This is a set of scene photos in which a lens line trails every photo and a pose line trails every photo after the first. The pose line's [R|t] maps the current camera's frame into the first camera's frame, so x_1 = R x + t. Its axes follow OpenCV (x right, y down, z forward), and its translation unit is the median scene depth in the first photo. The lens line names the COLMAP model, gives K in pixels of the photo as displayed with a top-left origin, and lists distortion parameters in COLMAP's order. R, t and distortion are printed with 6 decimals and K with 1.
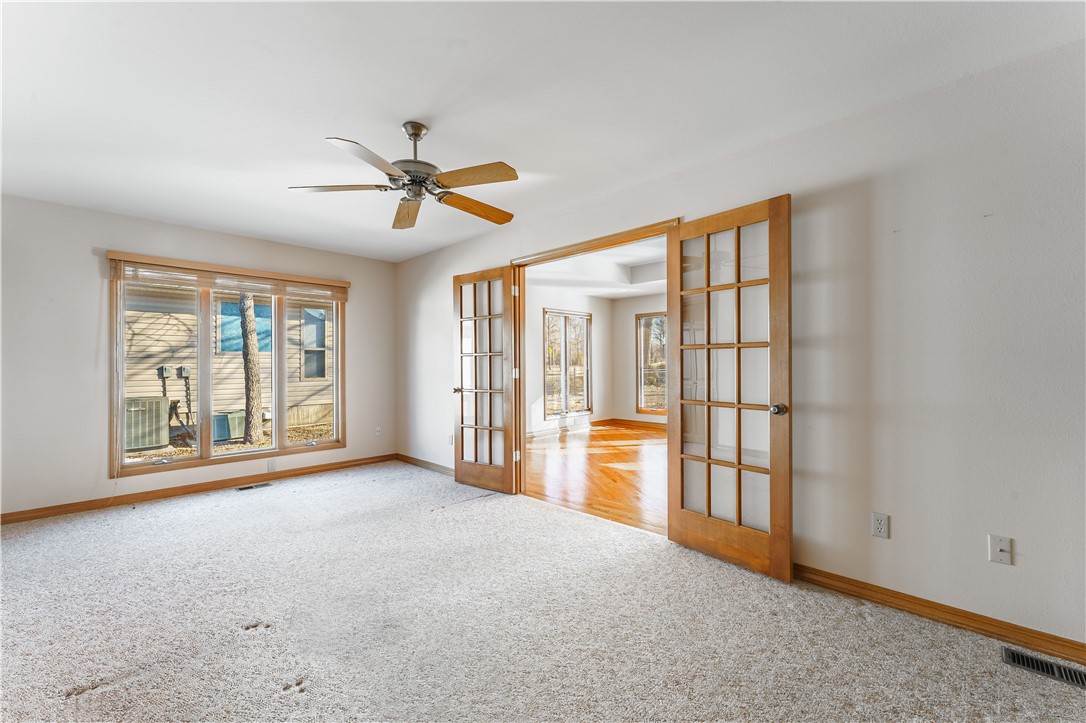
lens RADIAL K [[447.1, 0, 547.5], [0, 447.1, 359.4], [0, 0, 1]] dist [0.001100, 0.000168]
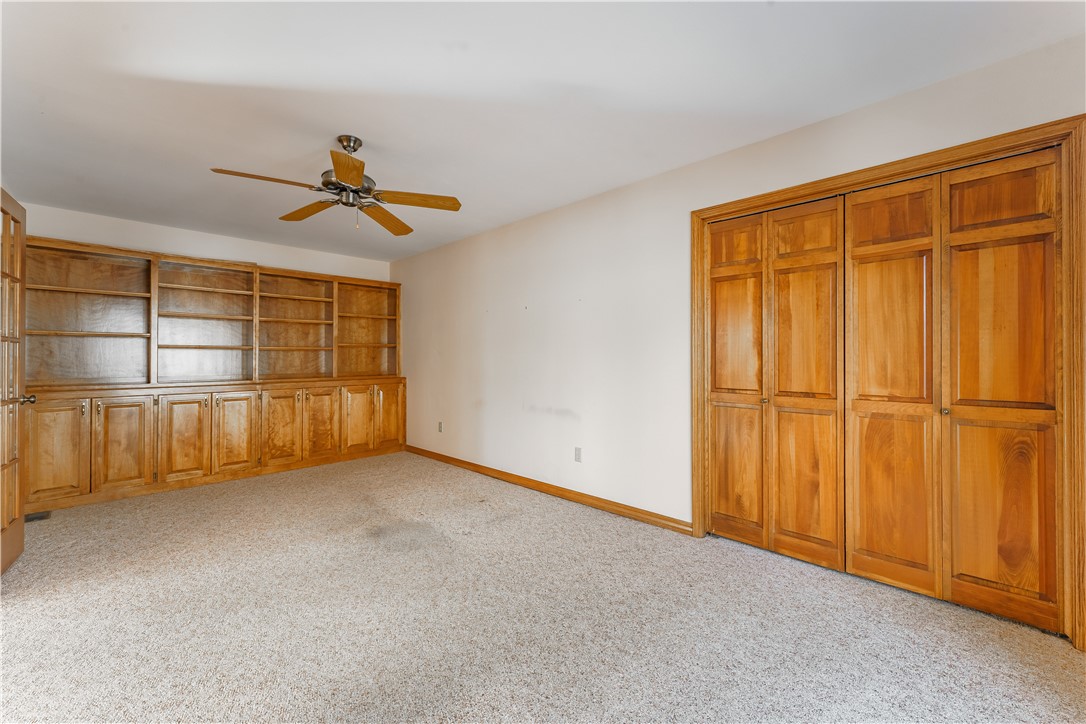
lens RADIAL K [[447.1, 0, 547.5], [0, 447.1, 359.9], [0, 0, 1]] dist [0.001100, 0.000168]
pose [[-0.999941, 0.004988, 0.009606, -0.837877], [0.004881, 0.999926, -0.011163, 0.033421], [-0.009661, -0.011115, -0.999892, 2.211477]]
